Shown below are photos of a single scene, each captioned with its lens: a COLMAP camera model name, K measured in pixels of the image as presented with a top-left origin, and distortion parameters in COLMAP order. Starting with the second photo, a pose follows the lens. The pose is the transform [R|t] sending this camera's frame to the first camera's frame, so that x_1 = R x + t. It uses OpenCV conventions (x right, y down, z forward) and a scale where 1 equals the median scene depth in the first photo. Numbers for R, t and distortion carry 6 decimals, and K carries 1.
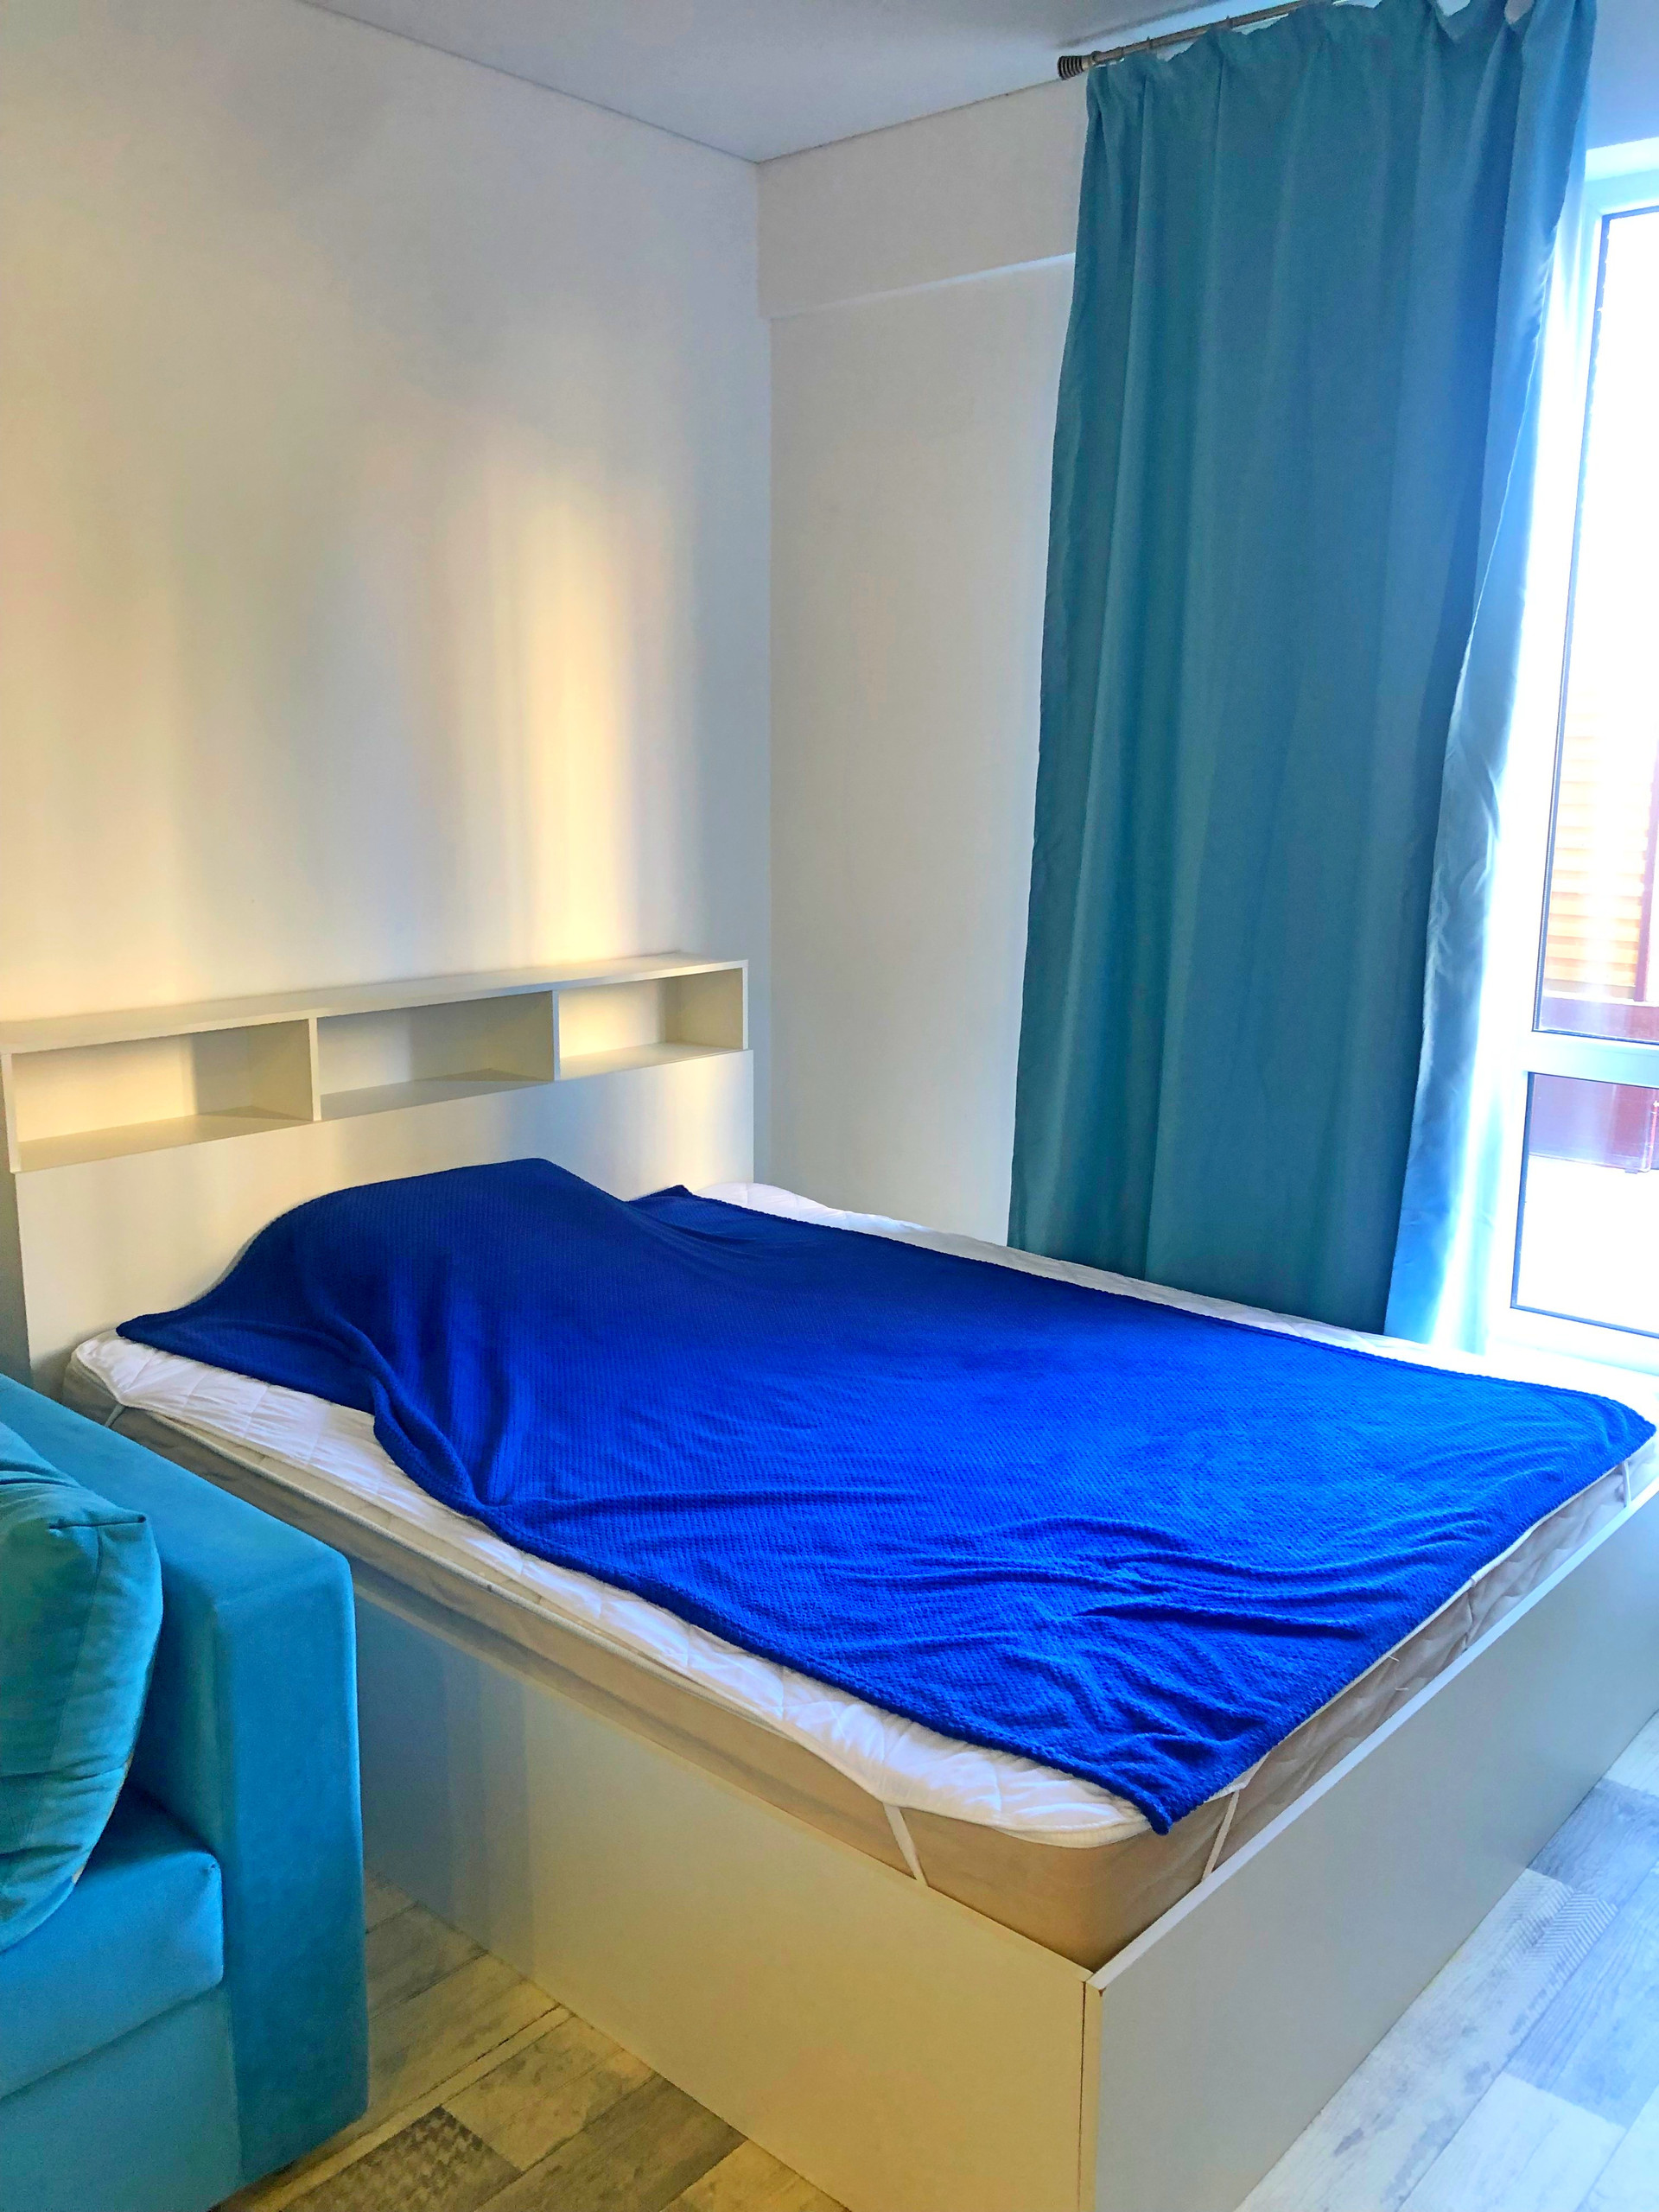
lens RADIAL K [[1811.1, 0, 882.6], [0, 1811.1, 1097.2], [0, 0, 1]] dist [0.012353, 0.008530]
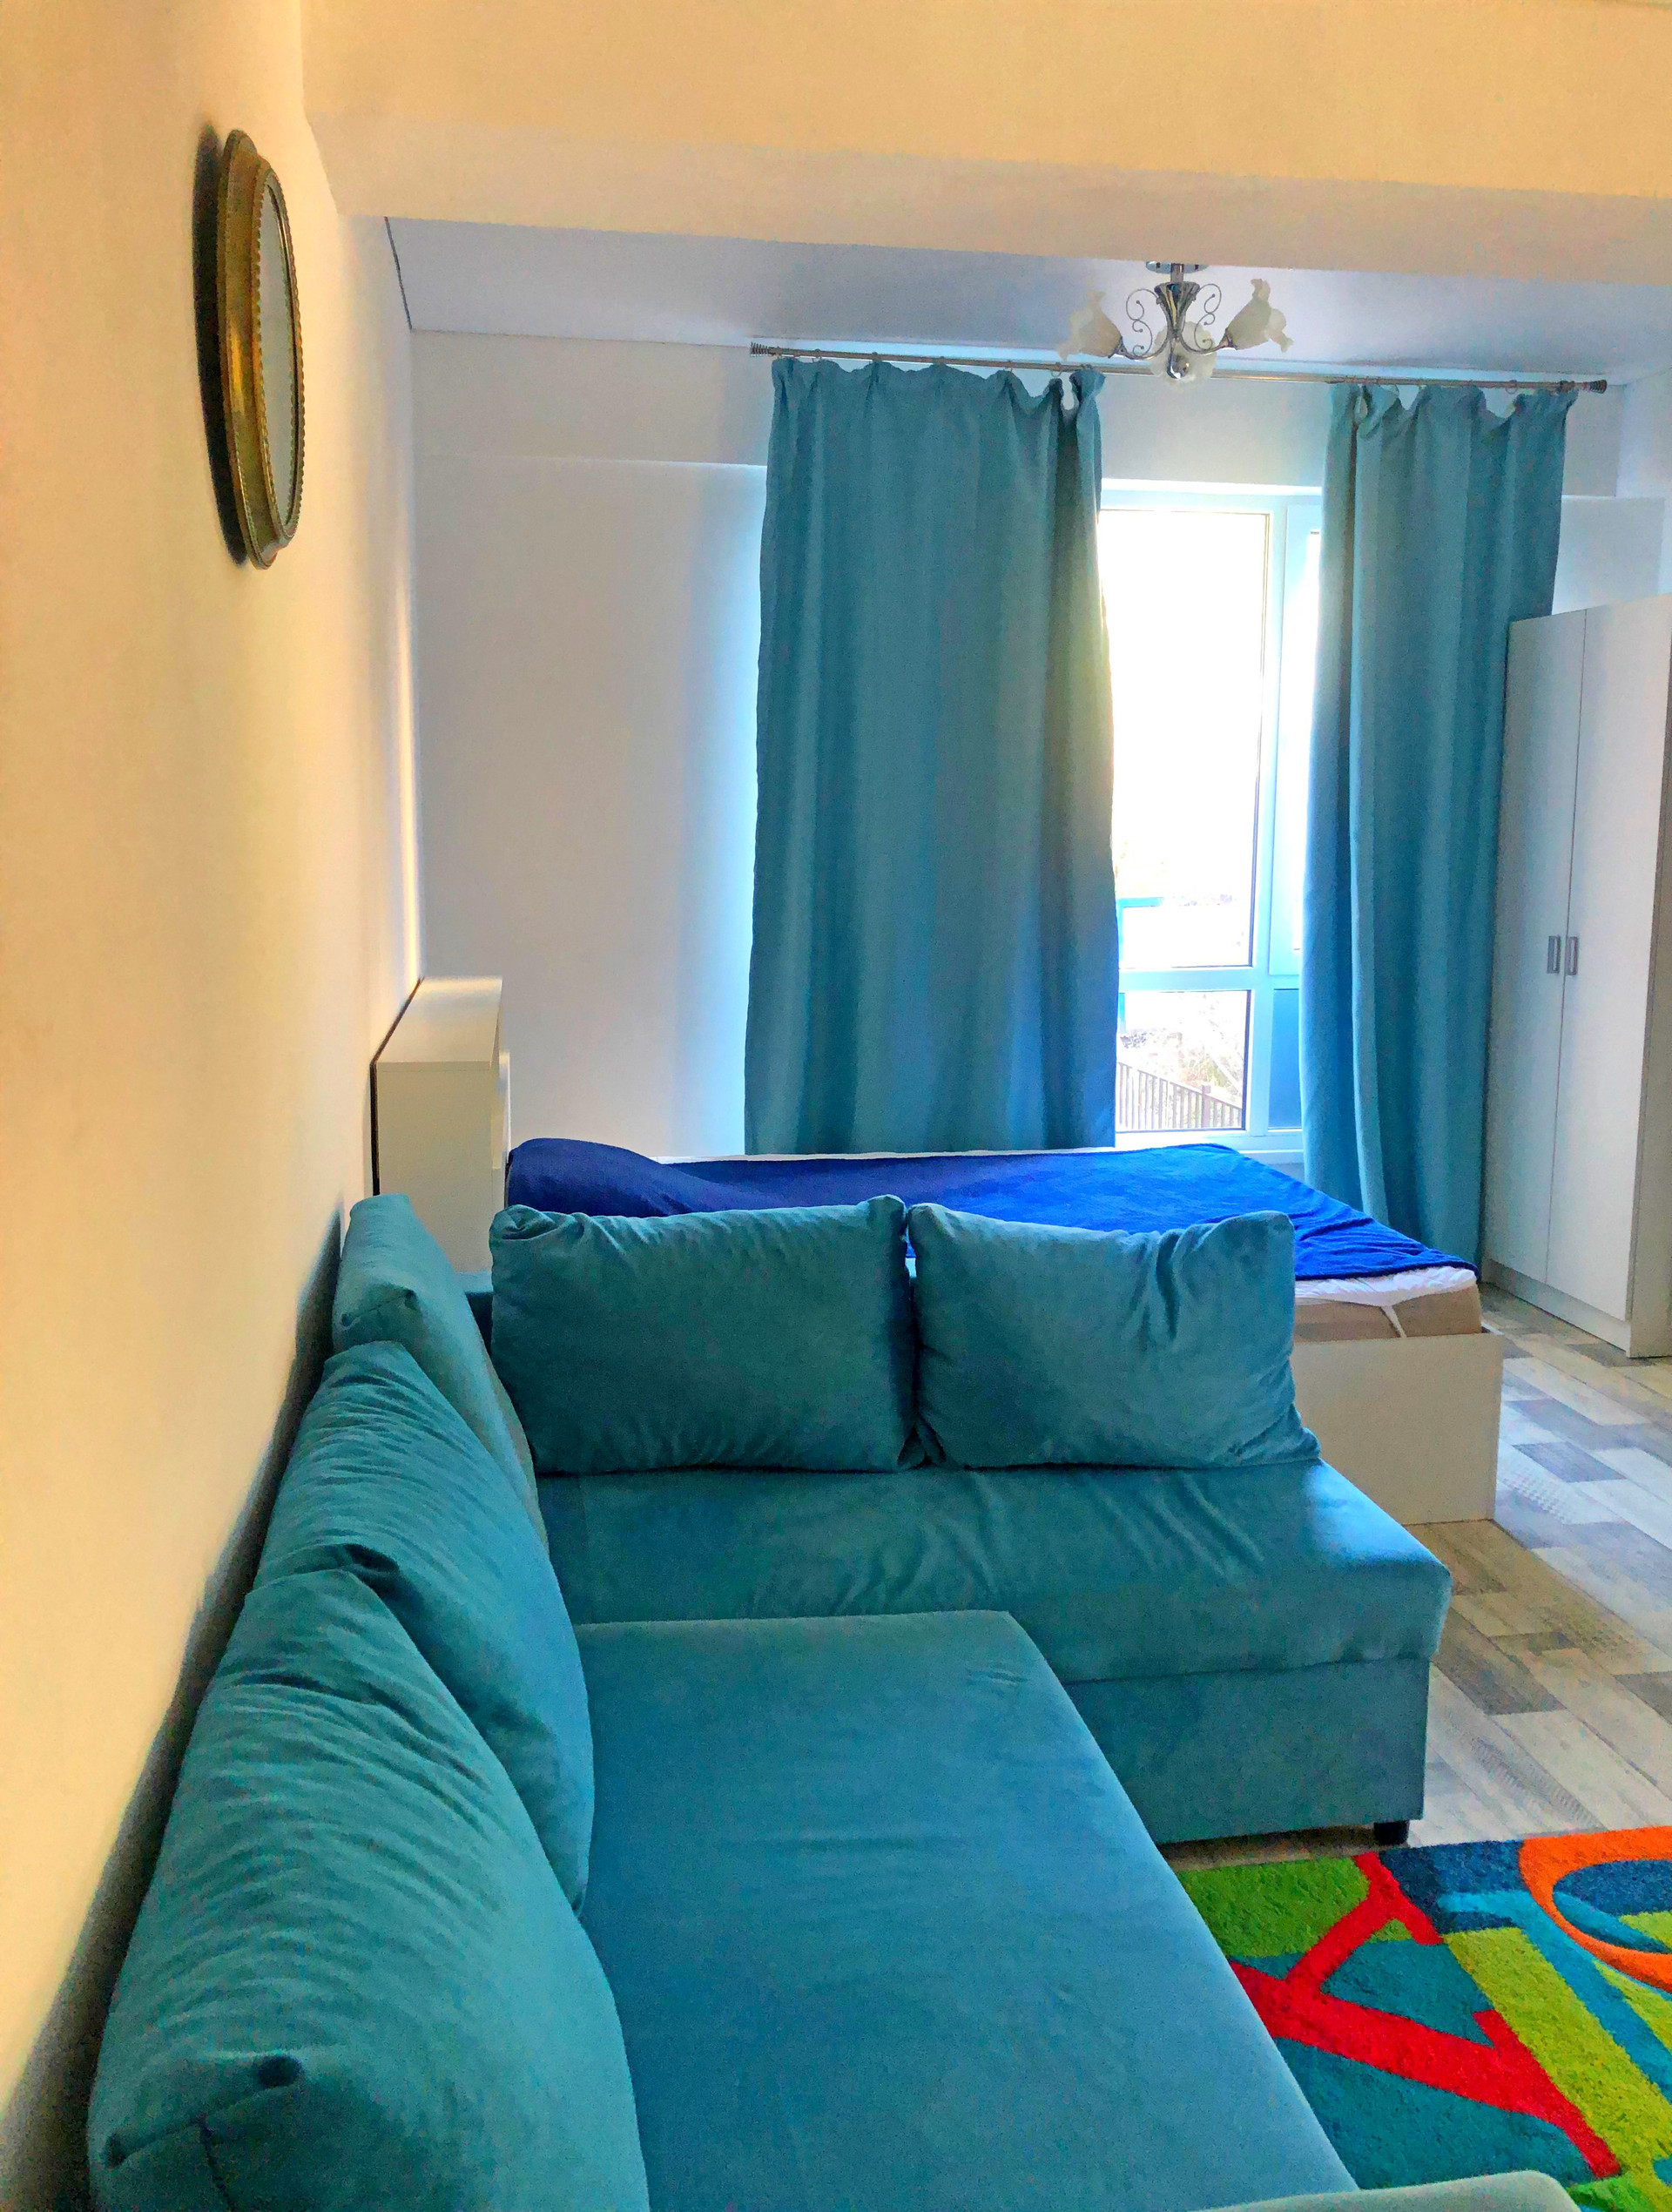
lens RADIAL K [[1849.1, 0, 841.6], [0, 1849.1, 1025.8], [0, 0, 1]] dist [0.032416, -0.002613]
pose [[0.637589, -0.105282, 0.763149, -1.263811], [0.148733, 0.988803, 0.012150, -0.033611], [-0.755883, 0.105759, 0.646108, 0.031741]]
